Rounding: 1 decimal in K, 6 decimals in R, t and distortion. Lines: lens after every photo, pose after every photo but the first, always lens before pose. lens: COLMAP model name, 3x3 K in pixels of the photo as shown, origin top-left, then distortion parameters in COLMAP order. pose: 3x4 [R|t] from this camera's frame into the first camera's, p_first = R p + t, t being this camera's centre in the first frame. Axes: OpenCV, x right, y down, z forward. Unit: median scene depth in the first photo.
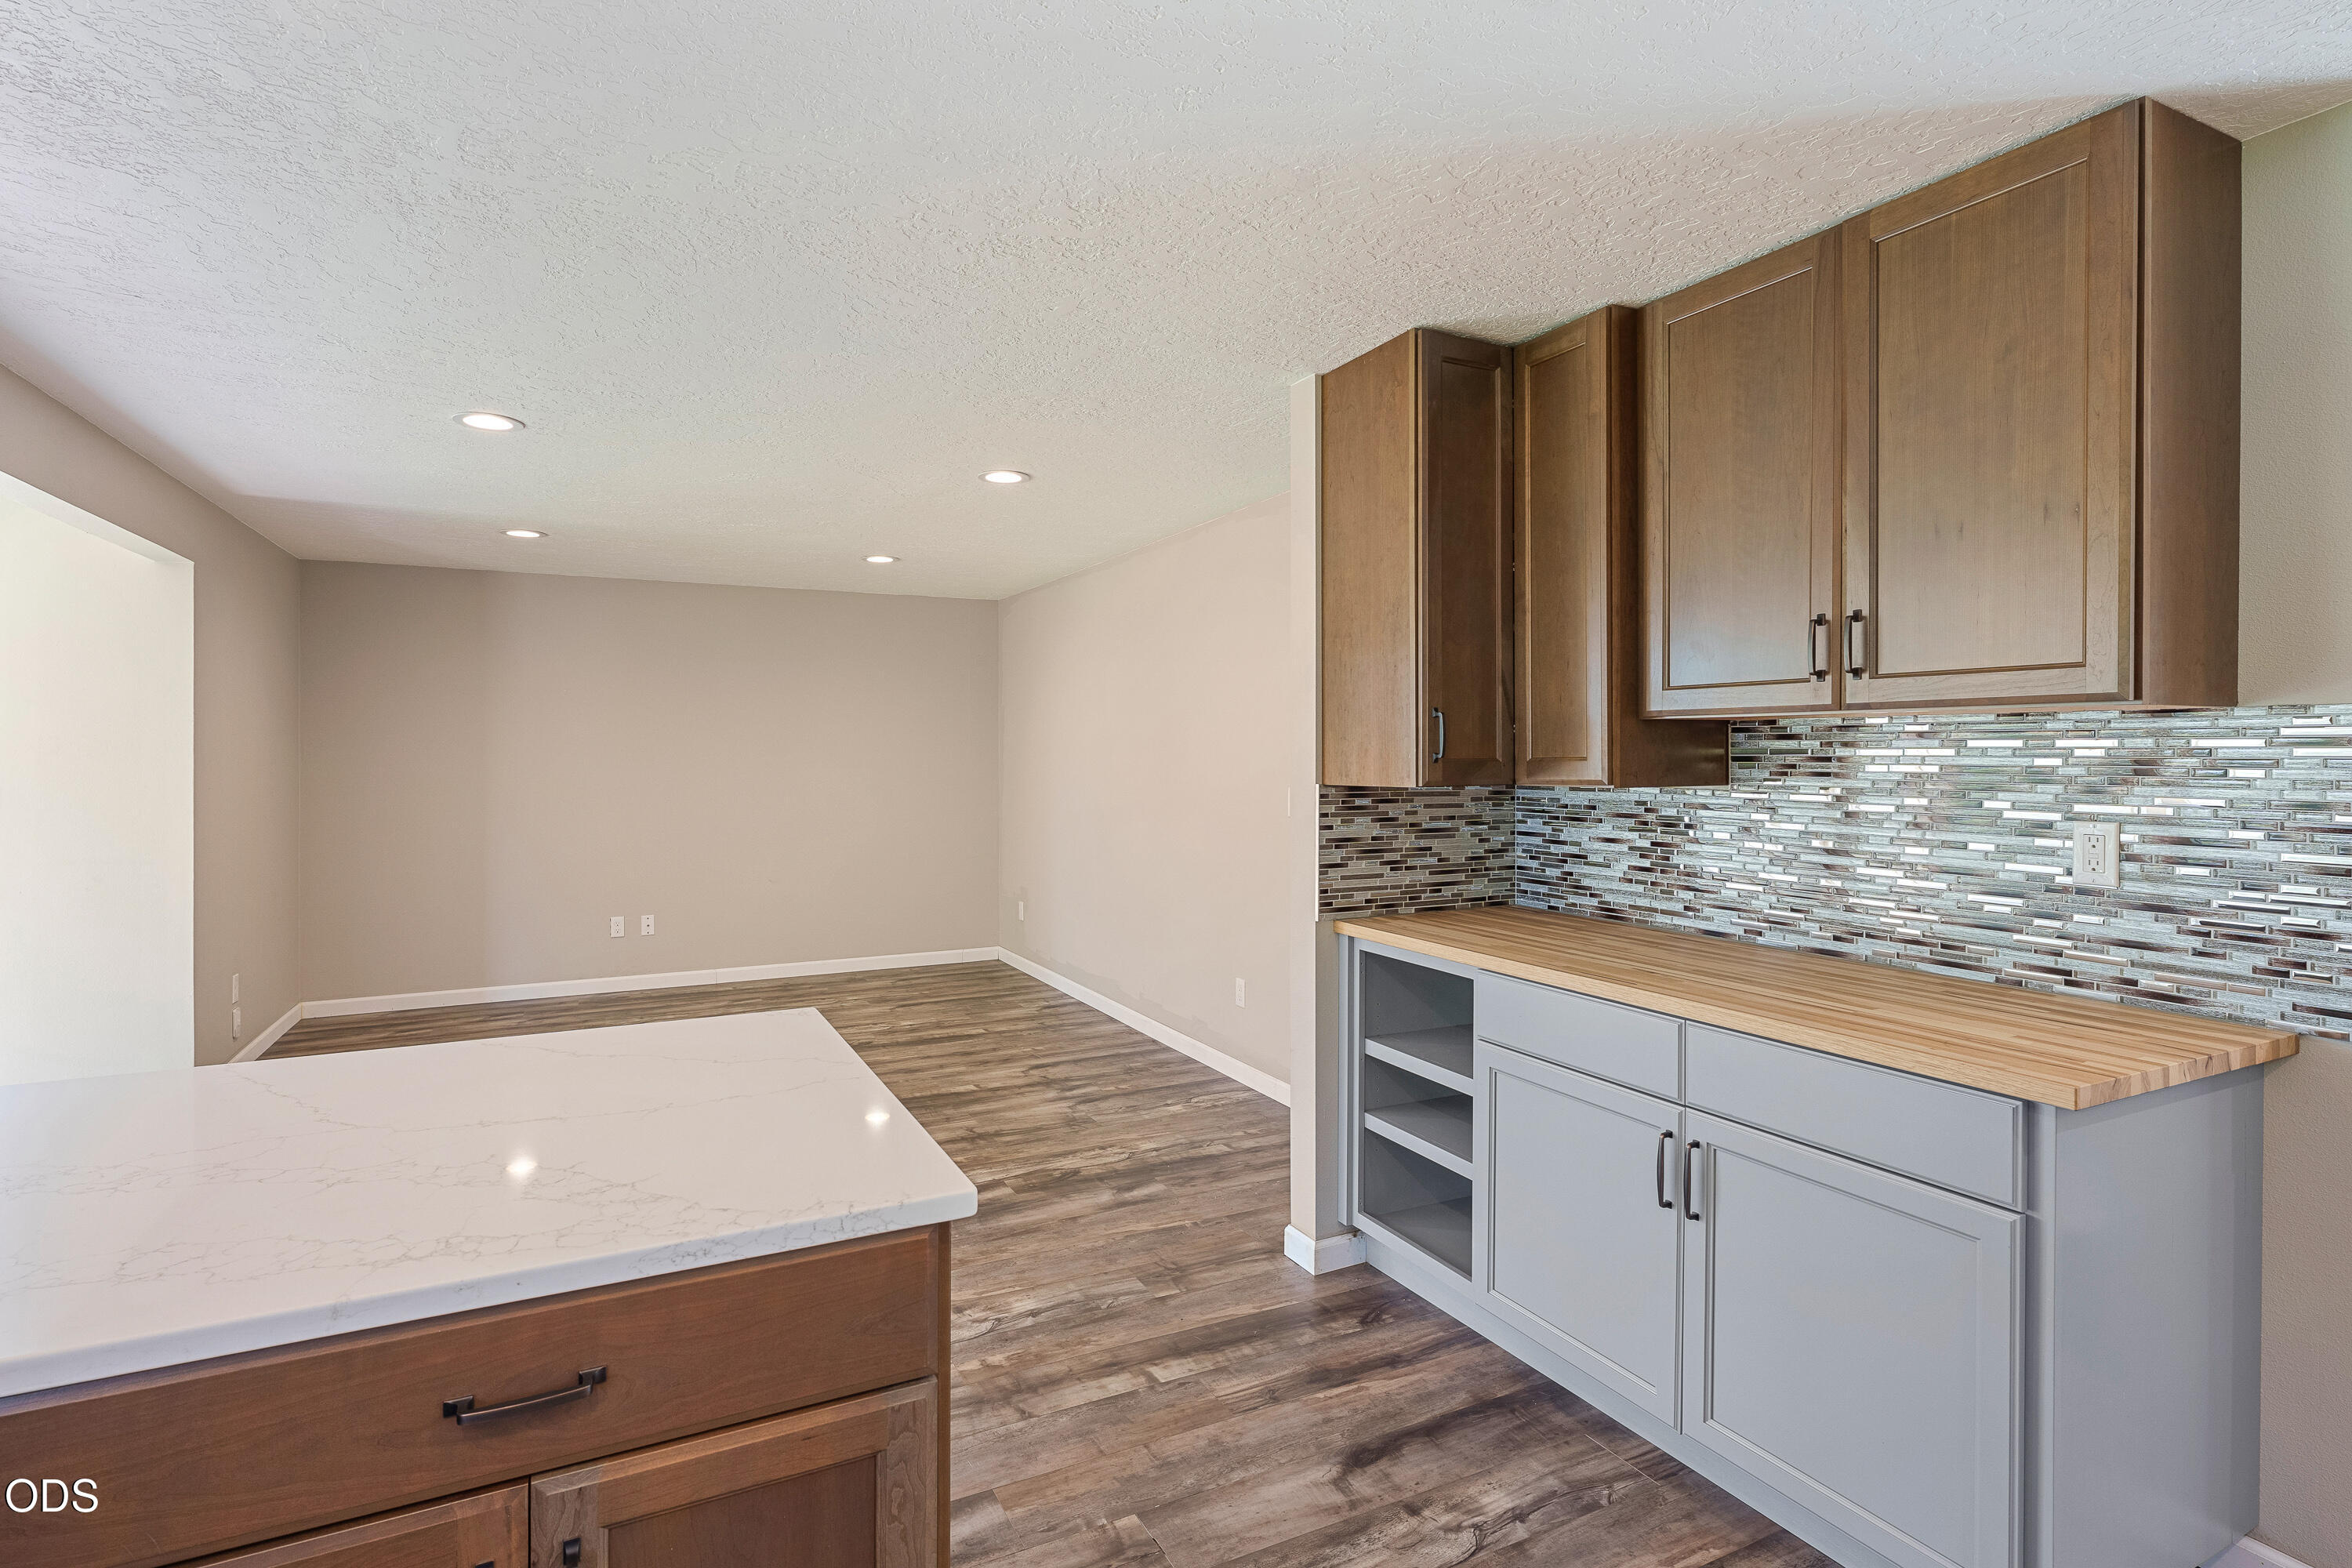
lens RADIAL K [[1173.7, 0, 1108.8], [0, 1173.7, 741.9], [0, 0, 1]] dist [0.001523, -0.000355]
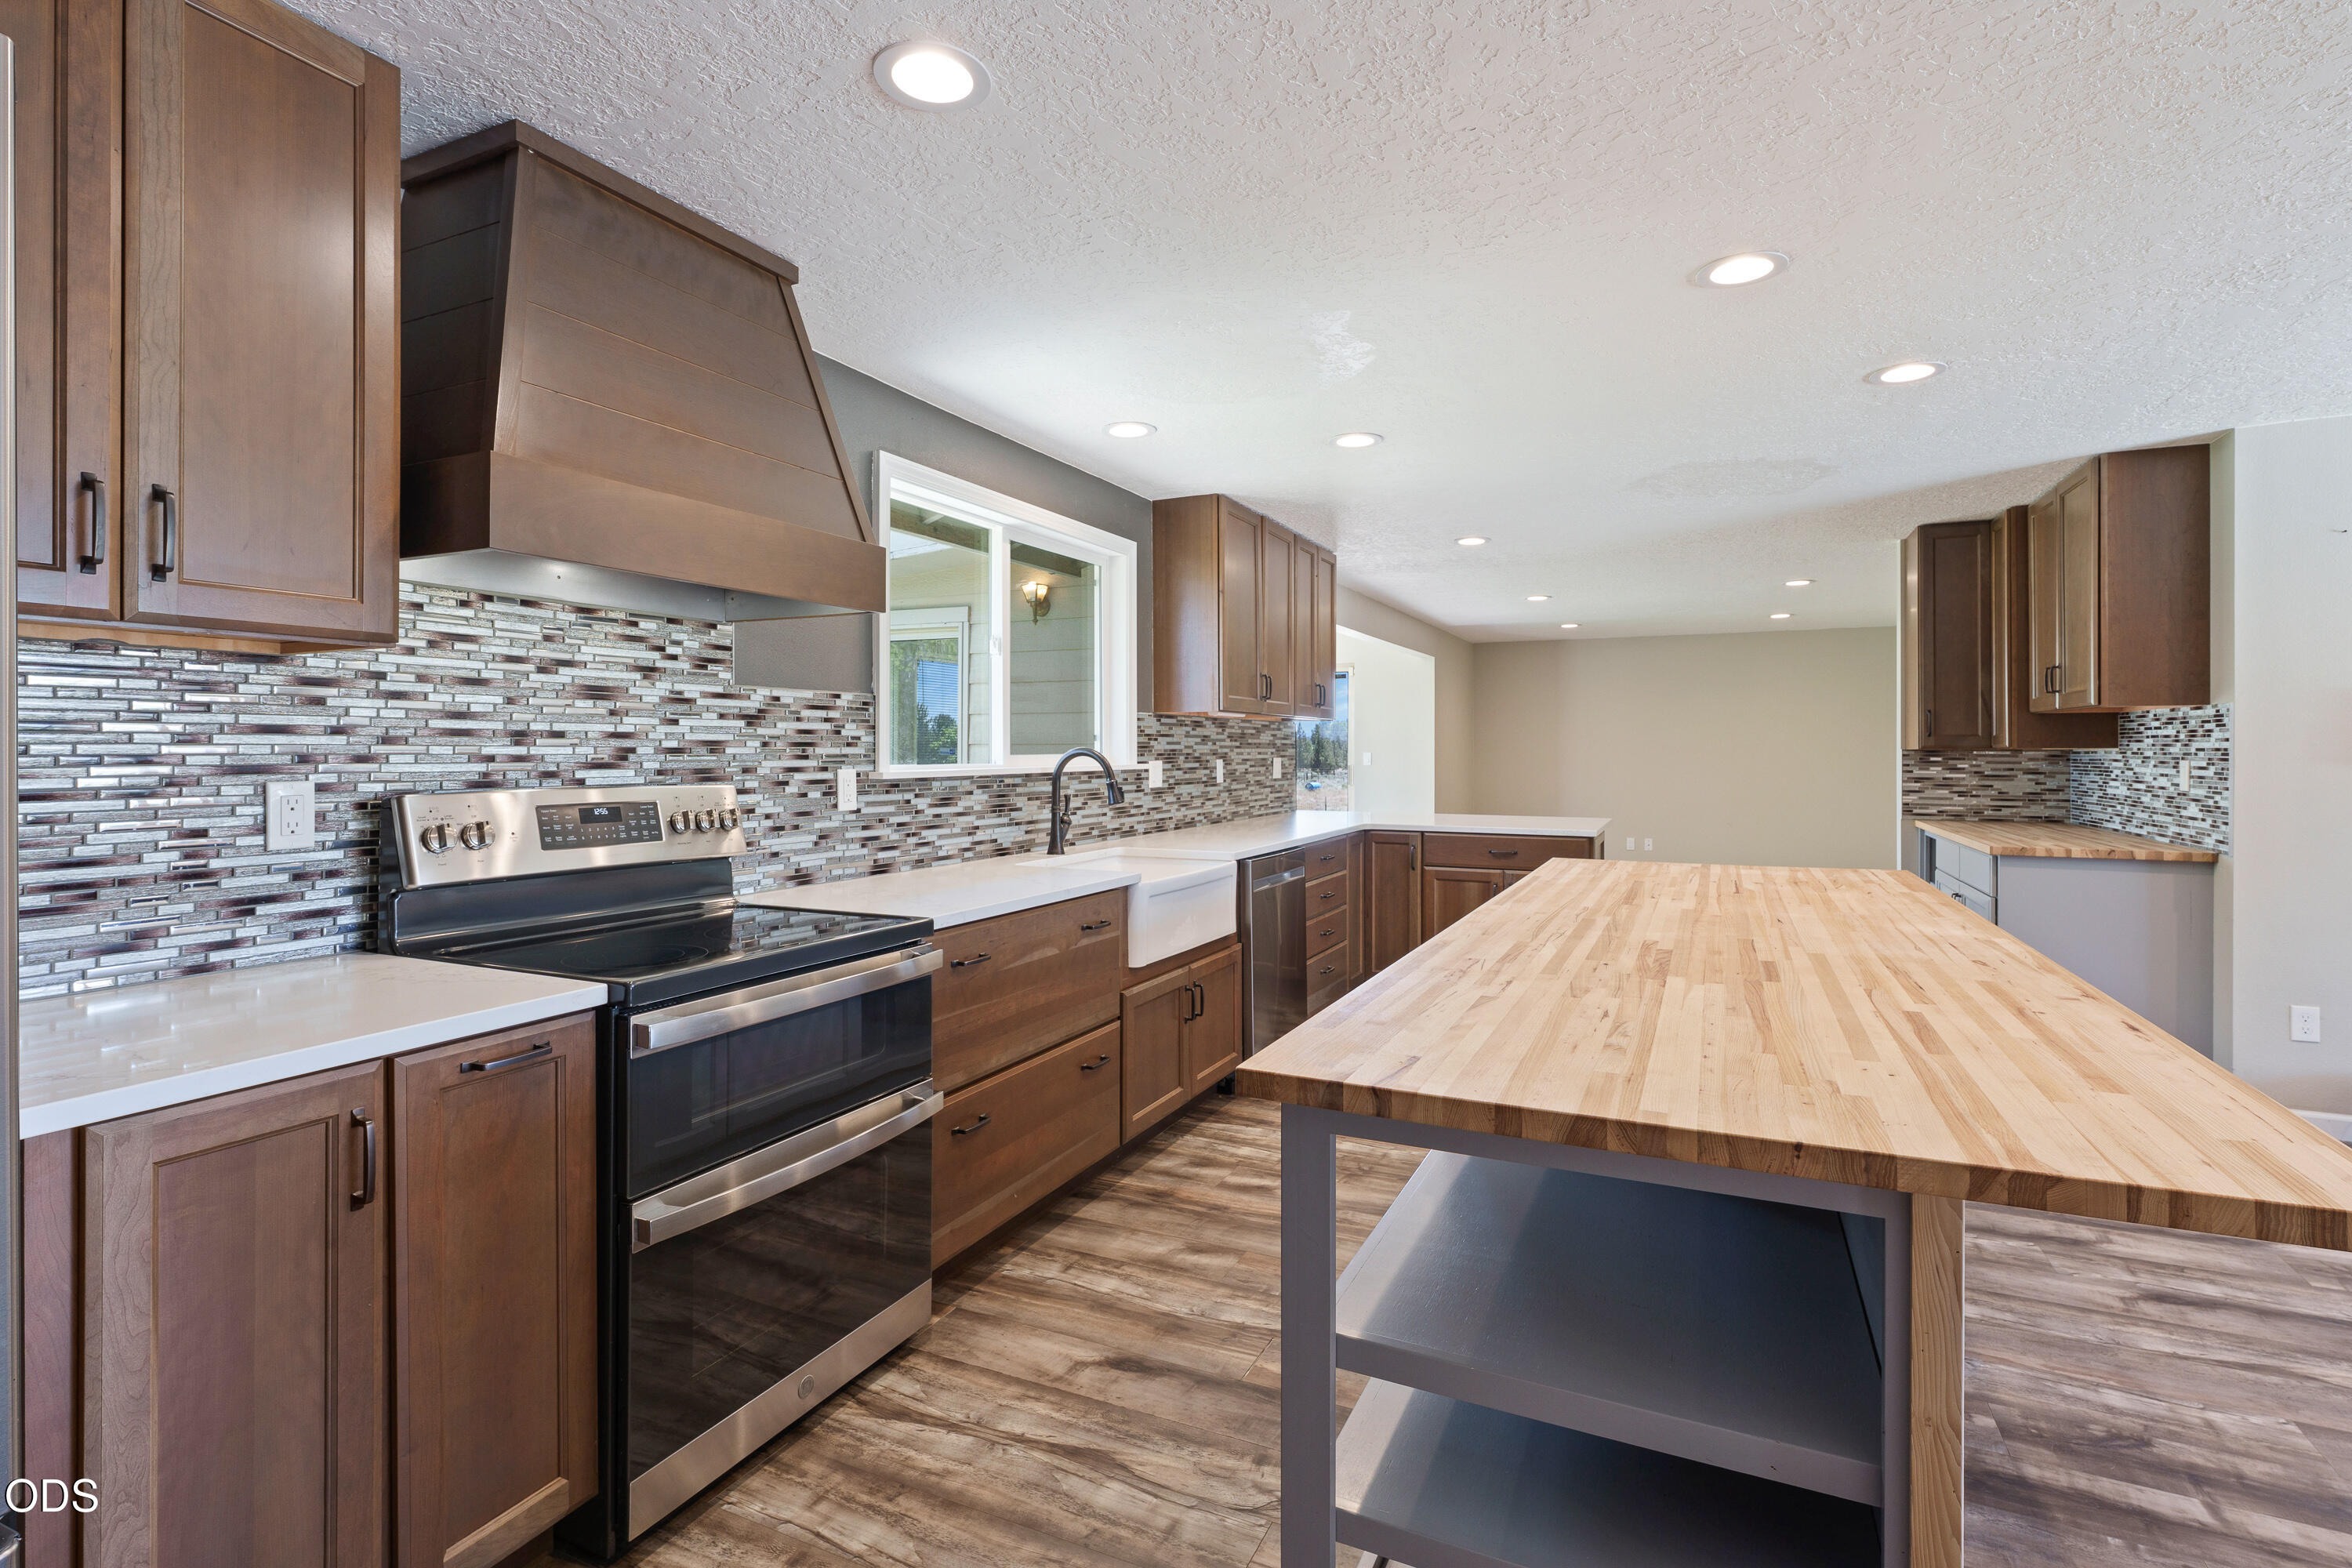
lens RADIAL K [[1114.2, 0, 1175.7], [0, 1114.2, 749.3], [0, 0, 1]] dist [-0.004899, 0.000924]
pose [[0.641548, 0.005832, -0.767060, 0.757126], [0.005509, 0.999910, 0.012210, 0.004696], [0.767063, -0.012059, 0.641459, -1.048542]]
